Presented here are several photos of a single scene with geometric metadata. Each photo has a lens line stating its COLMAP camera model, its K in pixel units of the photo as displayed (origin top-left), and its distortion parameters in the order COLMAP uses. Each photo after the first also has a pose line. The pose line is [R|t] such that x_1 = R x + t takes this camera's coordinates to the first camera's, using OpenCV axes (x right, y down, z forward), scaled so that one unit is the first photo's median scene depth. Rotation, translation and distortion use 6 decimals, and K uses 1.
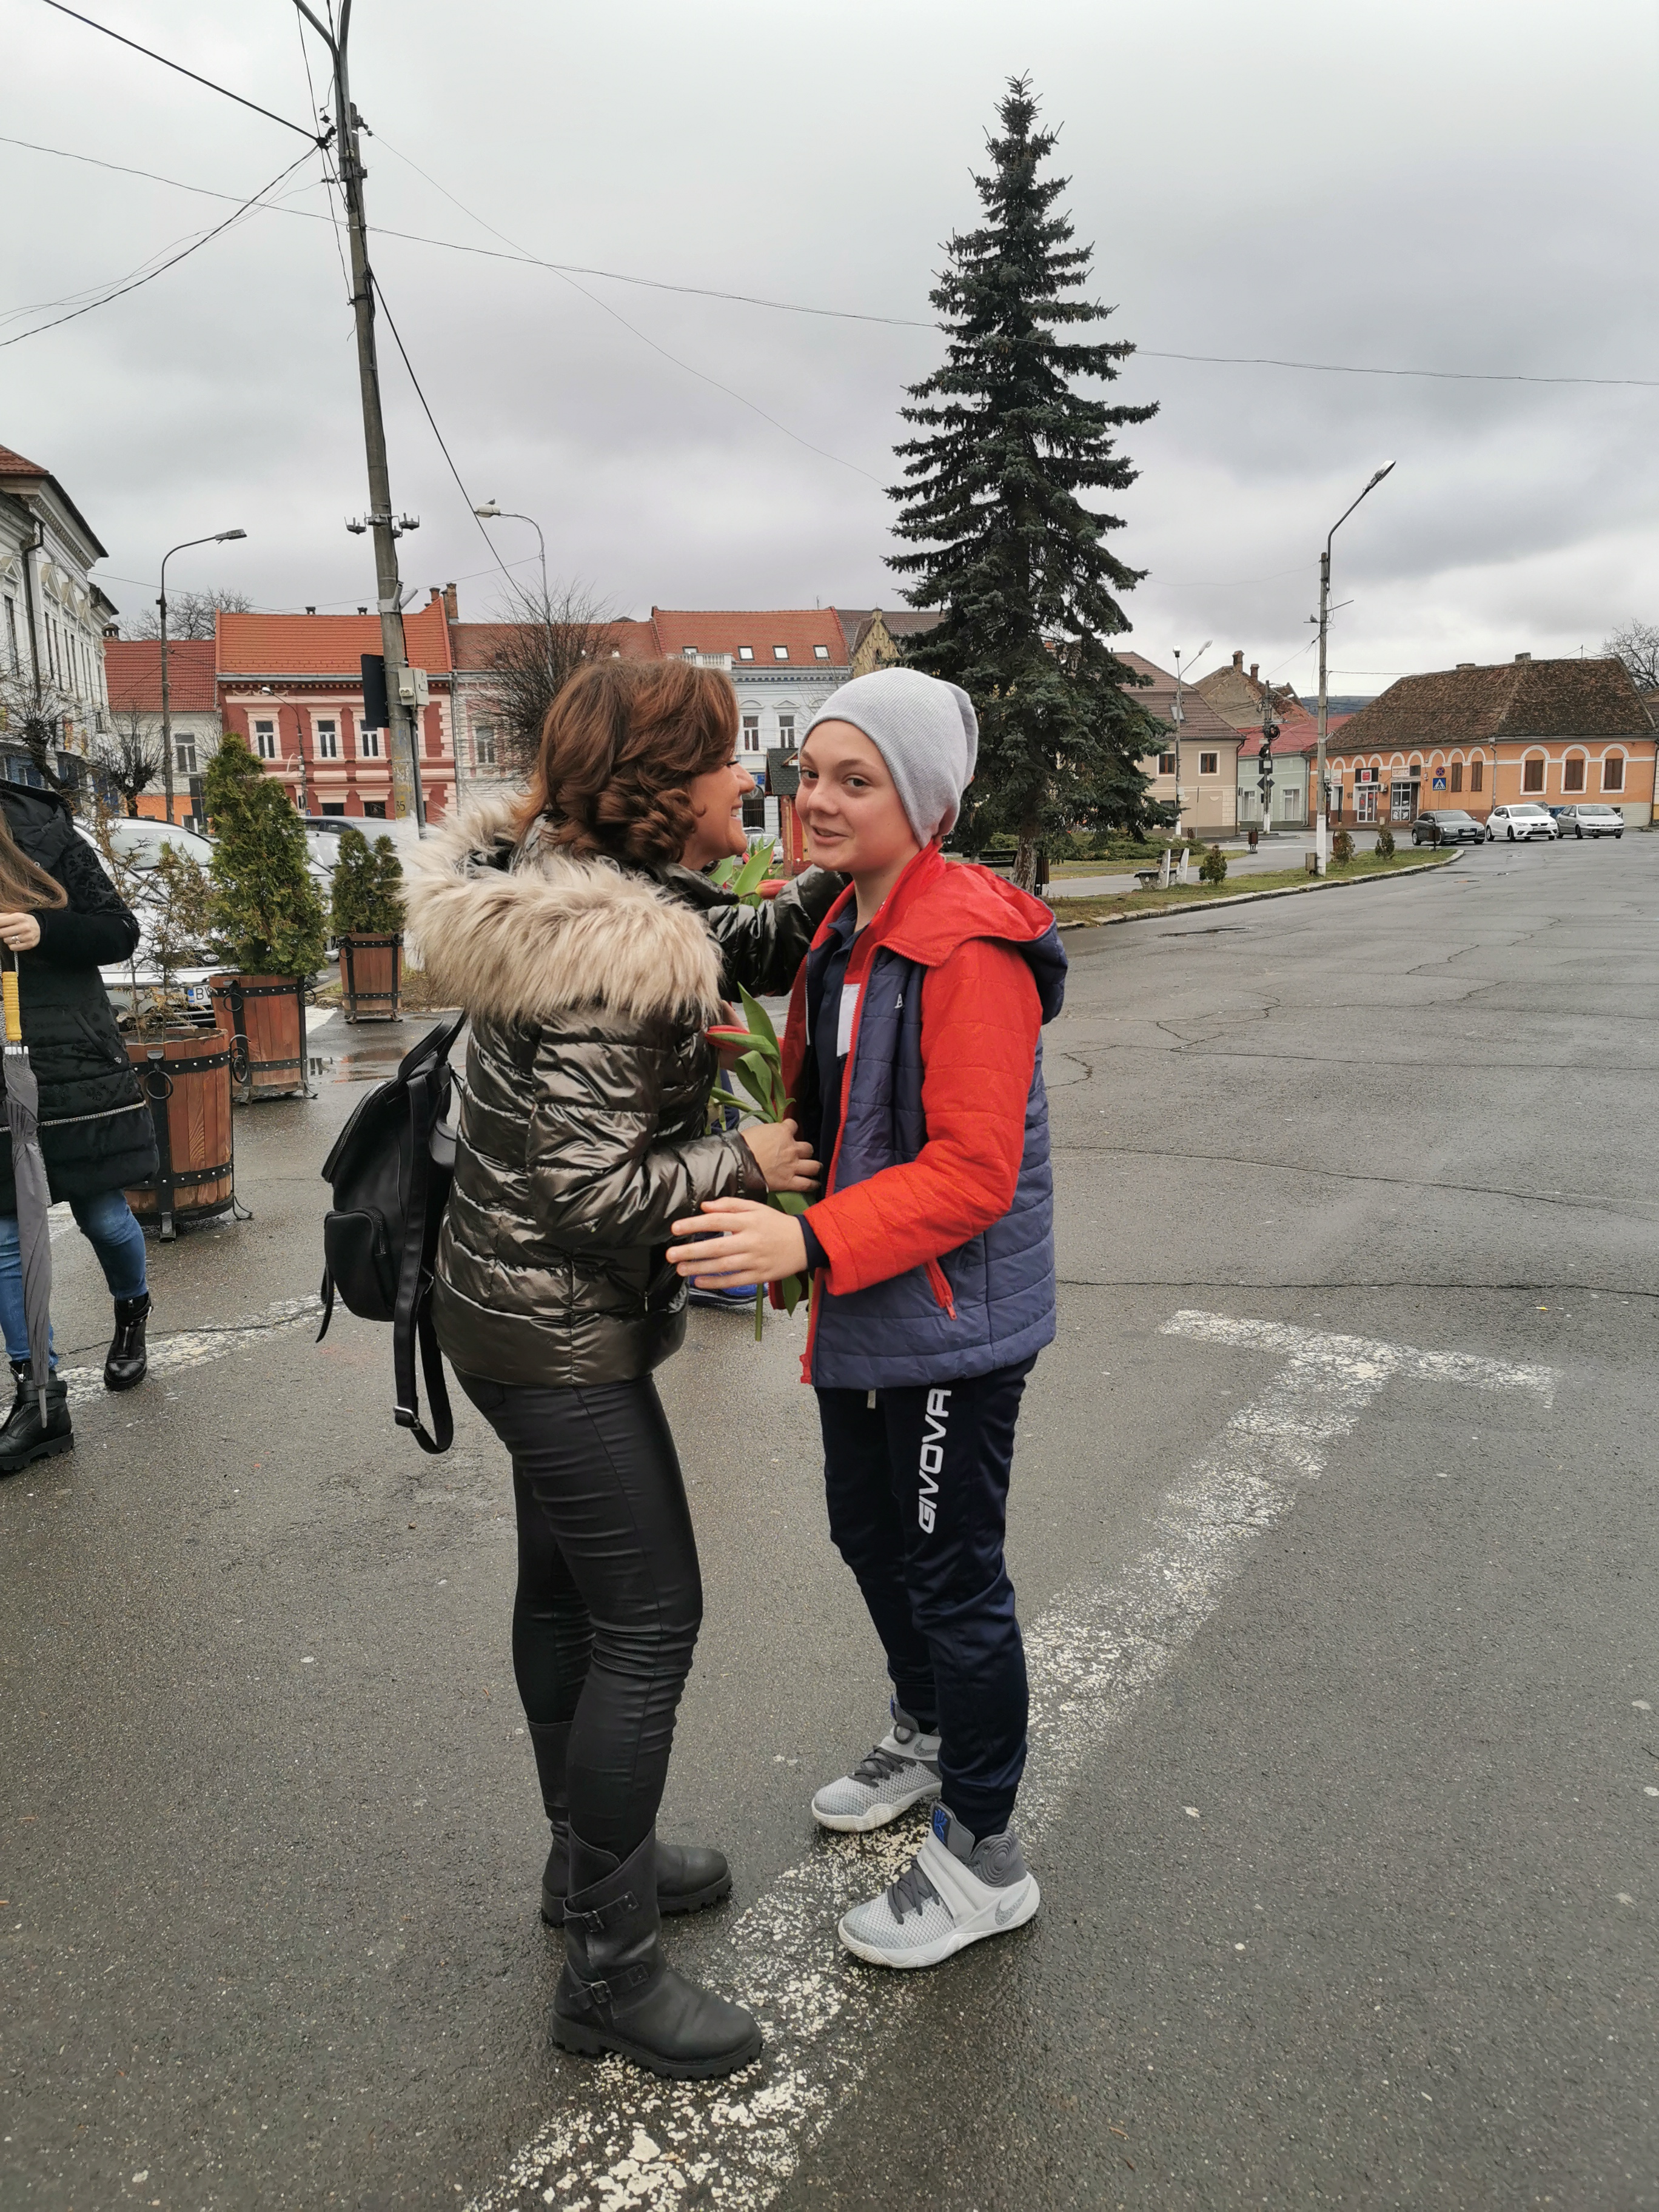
lens RADIAL K [[1702.3, 0, 832.7], [0, 1702.3, 1092.1], [0, 0, 1]] dist [0.078090, -0.105321]
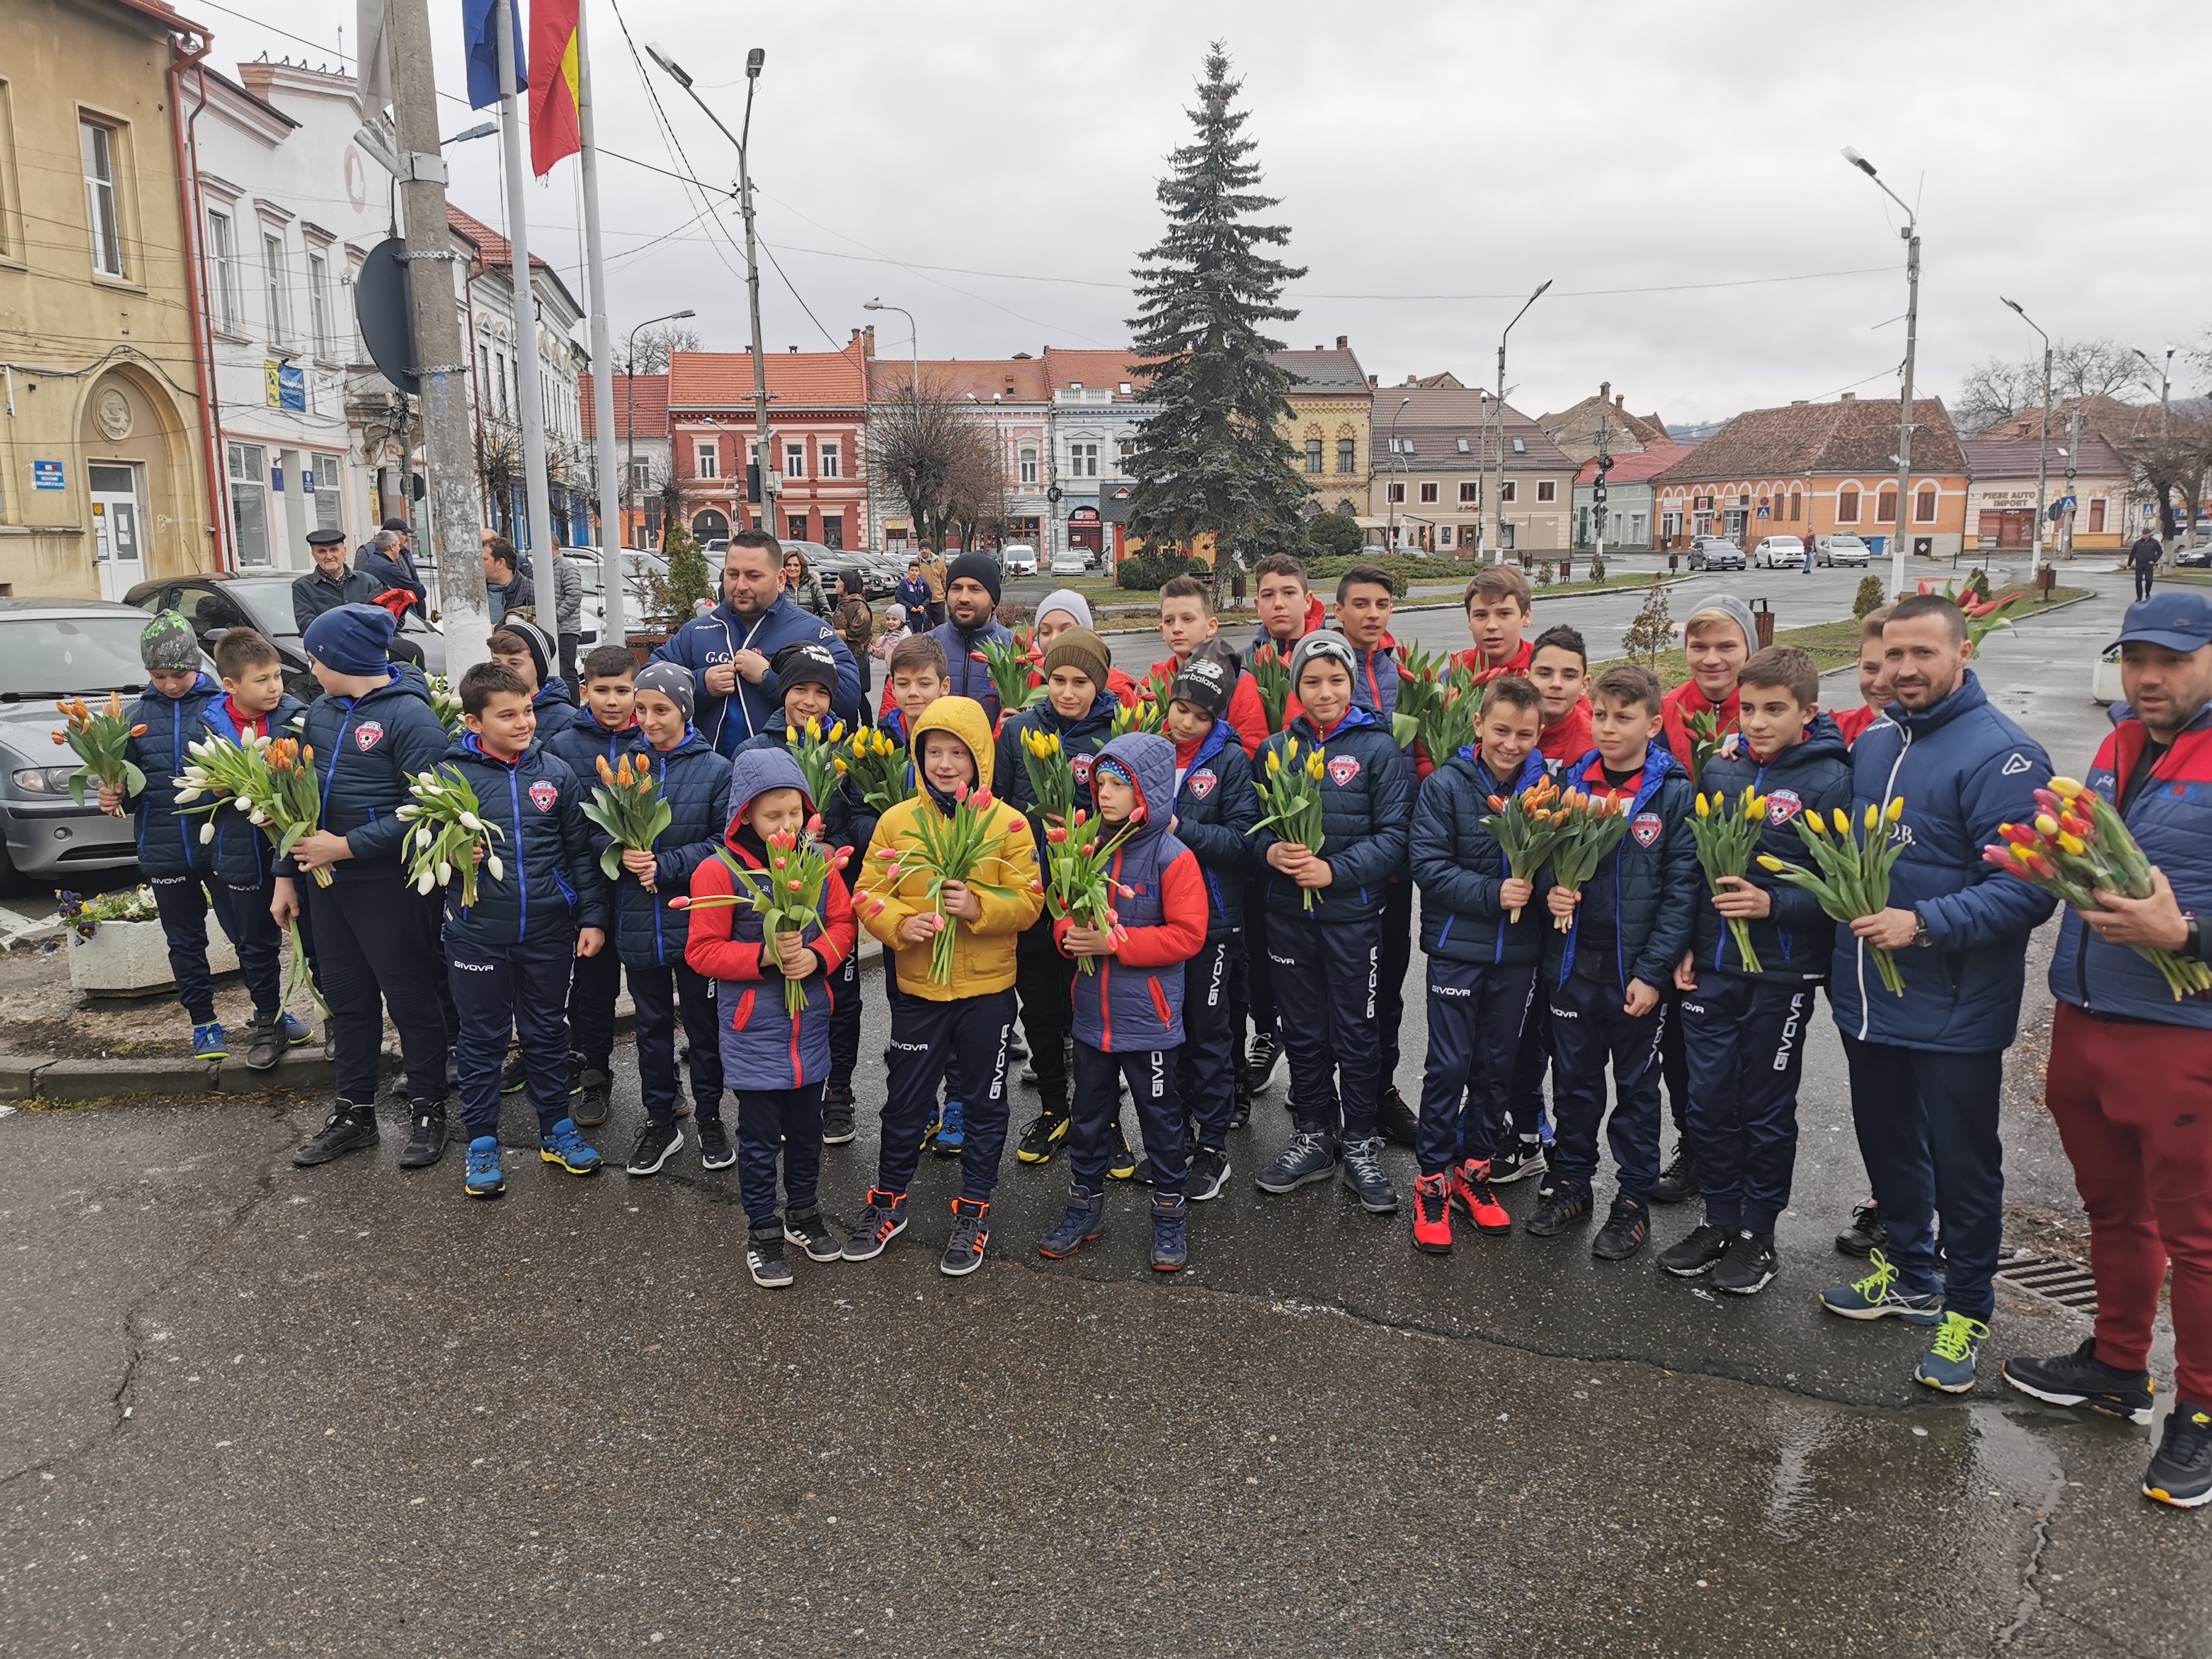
lens RADIAL K [[1702.3, 0, 1108.7], [0, 1702.3, 805.0], [0, 0, 1]] dist [0.078090, -0.105321]
pose [[0.995887, 0.030050, -0.085472, 0.151817], [-0.029920, 0.999548, 0.002803, 0.052159], [0.085517, -0.000234, 0.996337, -0.433457]]
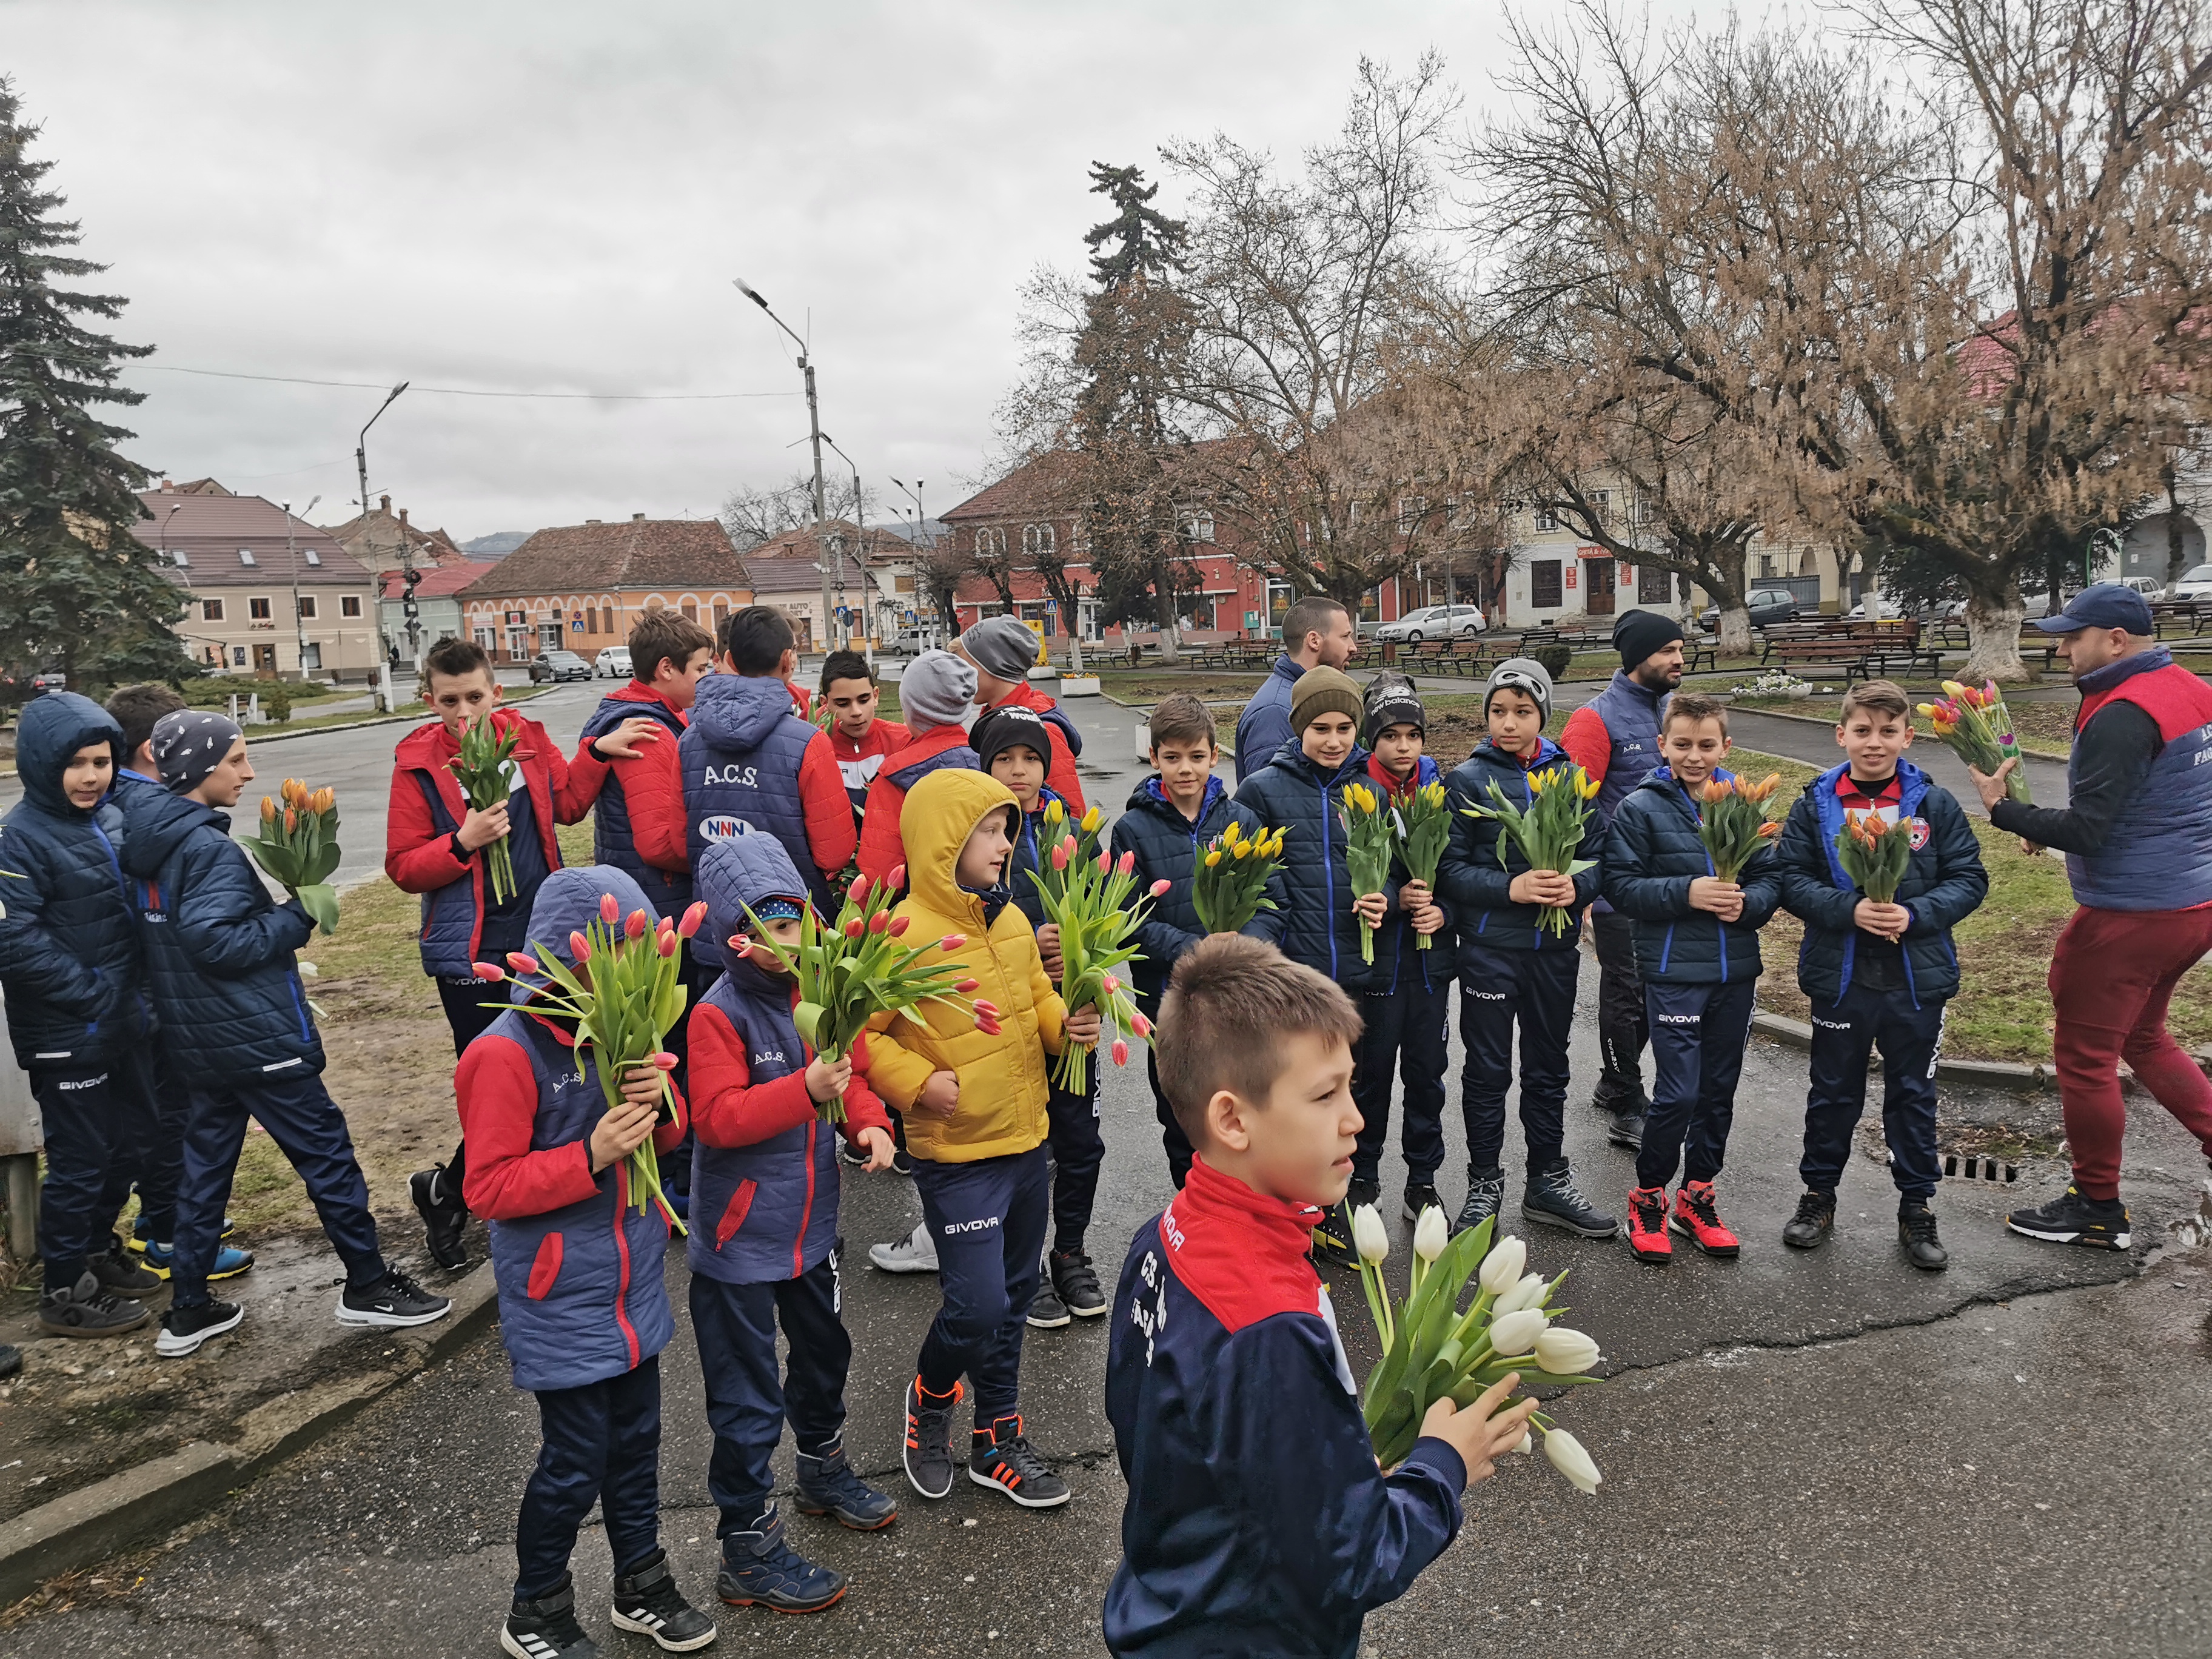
lens RADIAL K [[1702.3, 0, 1108.1], [0, 1702.3, 822.2], [0, 0, 1]] dist [0.078090, -0.105321]
pose [[0.827371, -0.074381, 0.556709, 0.036122], [0.107385, 0.993856, -0.026805, 0.050437], [-0.551295, 0.081960, 0.830275, -0.377504]]
